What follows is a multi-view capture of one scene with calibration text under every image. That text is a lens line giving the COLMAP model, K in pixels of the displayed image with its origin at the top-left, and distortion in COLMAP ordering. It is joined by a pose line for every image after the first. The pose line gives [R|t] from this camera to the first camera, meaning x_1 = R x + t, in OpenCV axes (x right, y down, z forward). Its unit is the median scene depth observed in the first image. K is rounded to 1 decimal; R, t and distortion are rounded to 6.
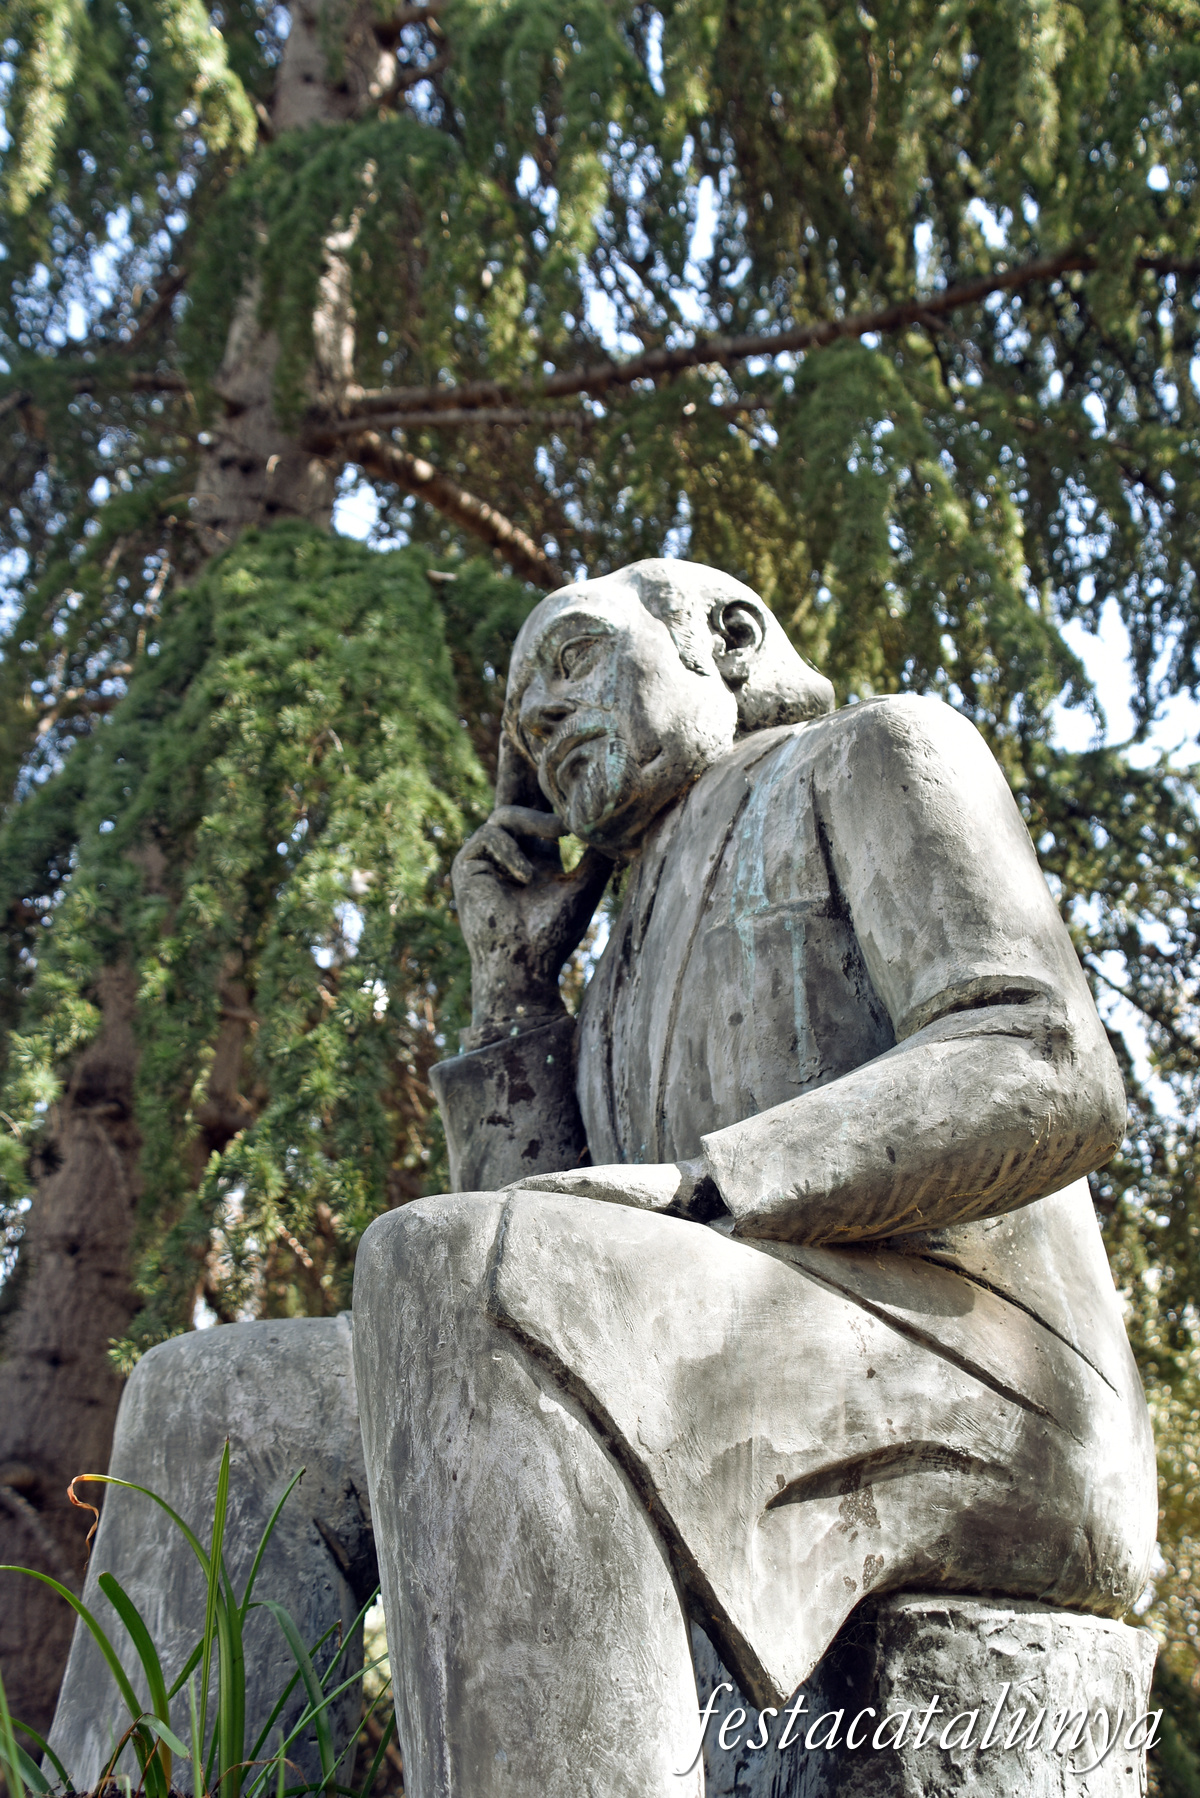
lens RADIAL K [[2320.0, 0, 600.5], [0, 2320.0, 898.0], [0, 0, 1]] dist [-0.008326, 0.000000]
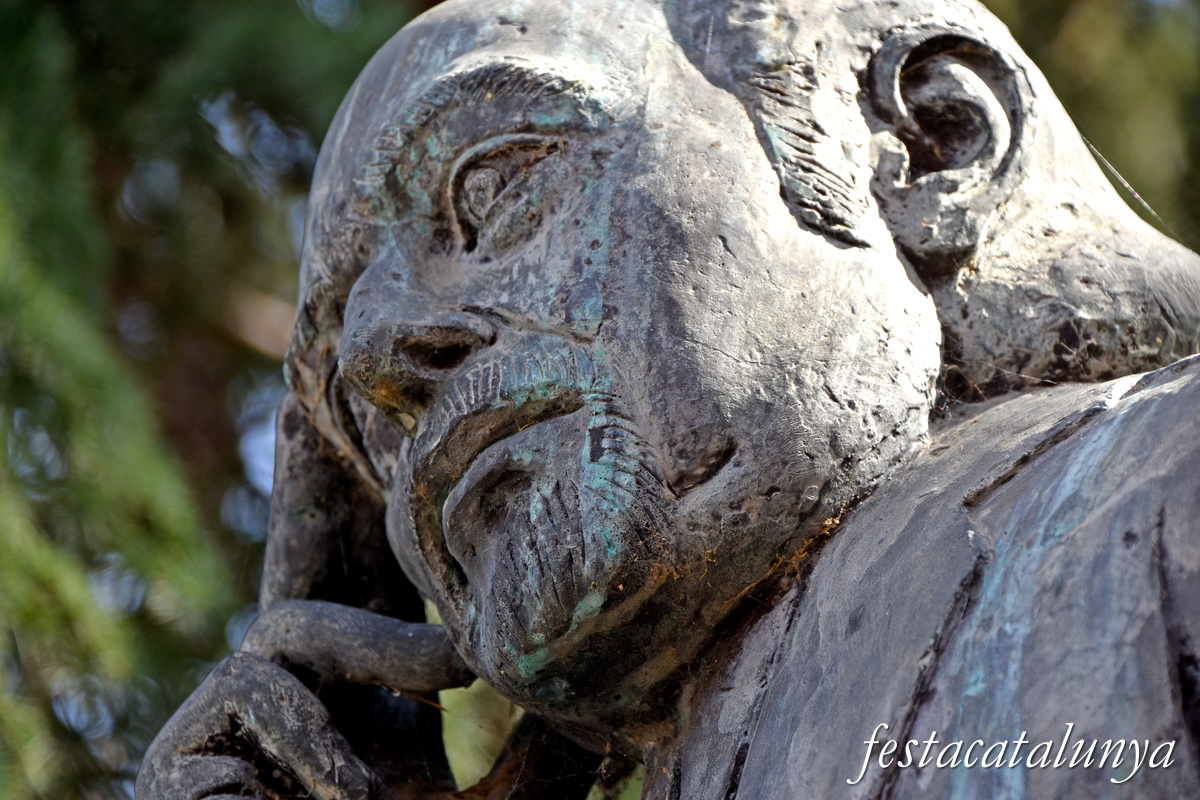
lens RADIAL K [[7255.3, 0, 599.6], [0, 7255.3, 400.7], [0, 0, 1]] dist [2.002756, 0.000000]
pose [[0.999673, 0.004349, 0.025216, -0.023044], [-0.002717, 0.997921, -0.064385, 0.001799], [-0.025444, 0.064296, 0.997606, -0.131670]]
